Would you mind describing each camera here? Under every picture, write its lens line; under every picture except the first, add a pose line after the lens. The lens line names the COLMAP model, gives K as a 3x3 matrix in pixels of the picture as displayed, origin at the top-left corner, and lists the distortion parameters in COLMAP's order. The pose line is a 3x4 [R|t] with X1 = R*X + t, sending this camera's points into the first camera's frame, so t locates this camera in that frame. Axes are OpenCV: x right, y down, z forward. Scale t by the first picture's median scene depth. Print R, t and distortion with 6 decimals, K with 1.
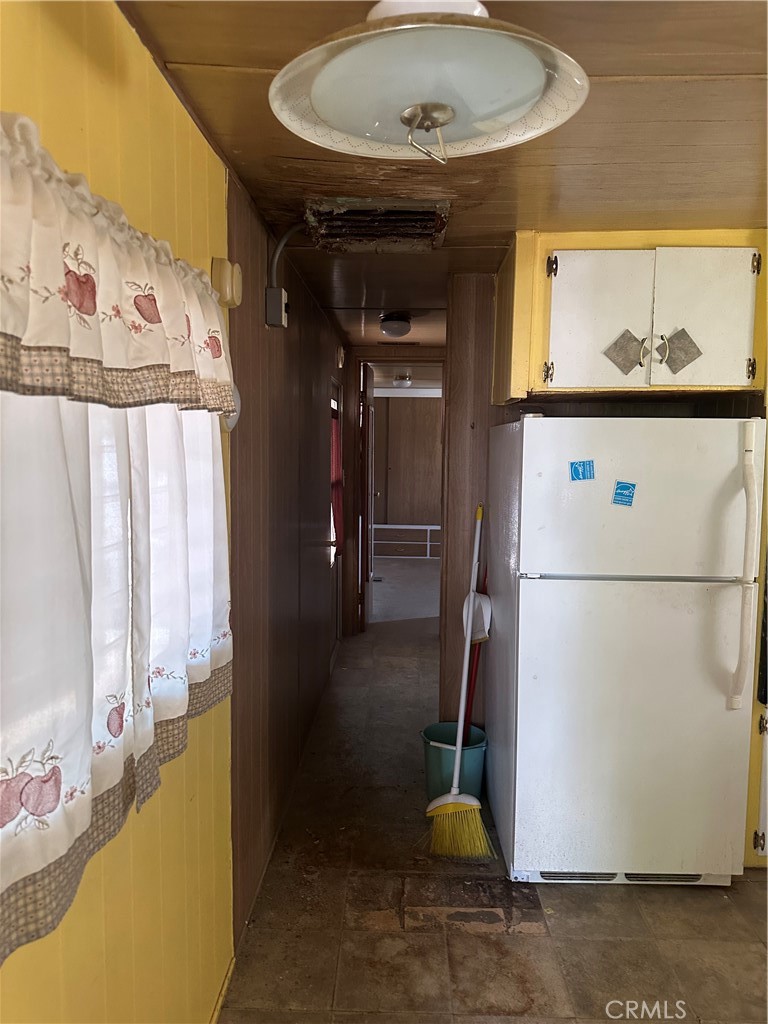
lens RADIAL K [[717.1, 0, 383.4], [0, 717.1, 503.8], [0, 0, 1]] dist [0.144838, -0.268798]
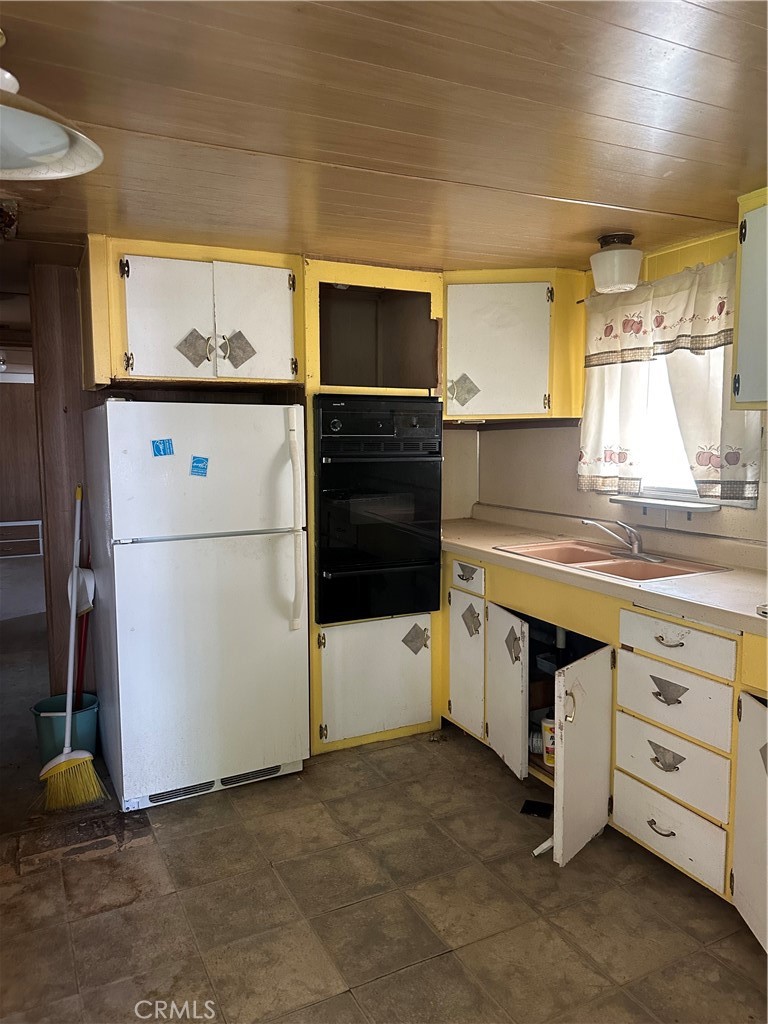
lens RADIAL K [[727.9, 0, 382.8], [0, 727.9, 516.1], [0, 0, 1]] dist [0.045932, -0.064938]
pose [[0.879382, -0.064119, 0.471780, 0.021917], [0.051729, 0.997891, 0.039200, 0.034676], [-0.473299, -0.010067, 0.880845, -0.199172]]
